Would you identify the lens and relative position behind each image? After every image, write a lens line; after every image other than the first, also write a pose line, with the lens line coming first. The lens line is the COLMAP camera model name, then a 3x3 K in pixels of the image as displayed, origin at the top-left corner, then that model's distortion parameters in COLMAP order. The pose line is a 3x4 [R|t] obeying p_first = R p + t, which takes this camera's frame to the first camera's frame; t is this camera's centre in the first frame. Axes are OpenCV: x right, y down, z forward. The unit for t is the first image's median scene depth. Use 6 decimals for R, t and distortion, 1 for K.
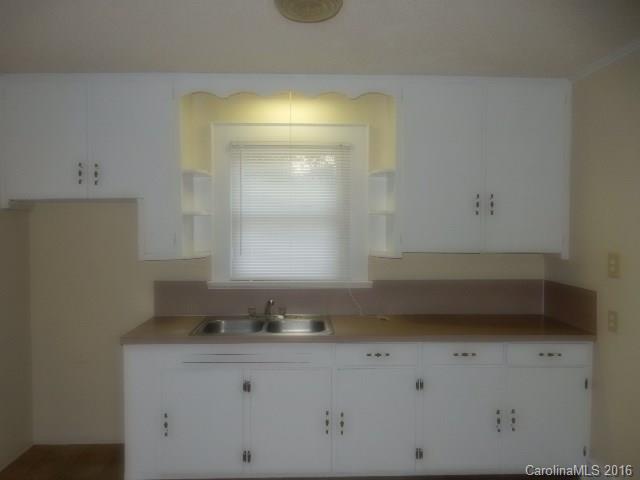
lens RADIAL K [[458.8, 0, 337.5], [0, 458.8, 238.7], [0, 0, 1]] dist [0.005451, 0.002326]
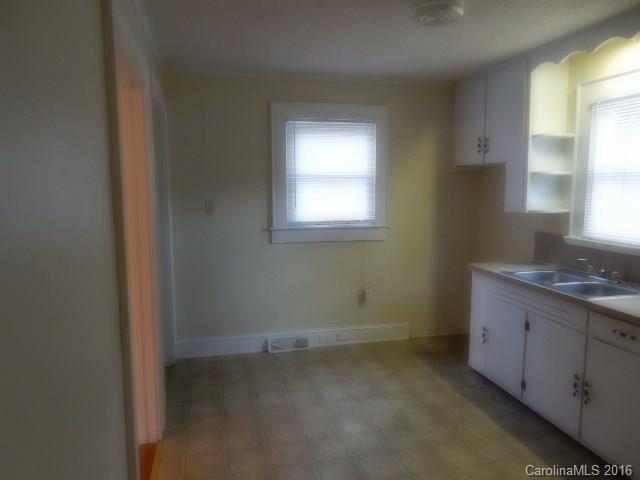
lens RADIAL K [[458.8, 0, 337.5], [0, 458.8, 238.7], [0, 0, 1]] dist [0.005451, 0.002326]
pose [[0.261360, 0.112467, -0.958667, 0.620972], [-0.031956, 0.993652, 0.107860, -0.001053], [0.964712, 0.002444, 0.263295, 0.203161]]
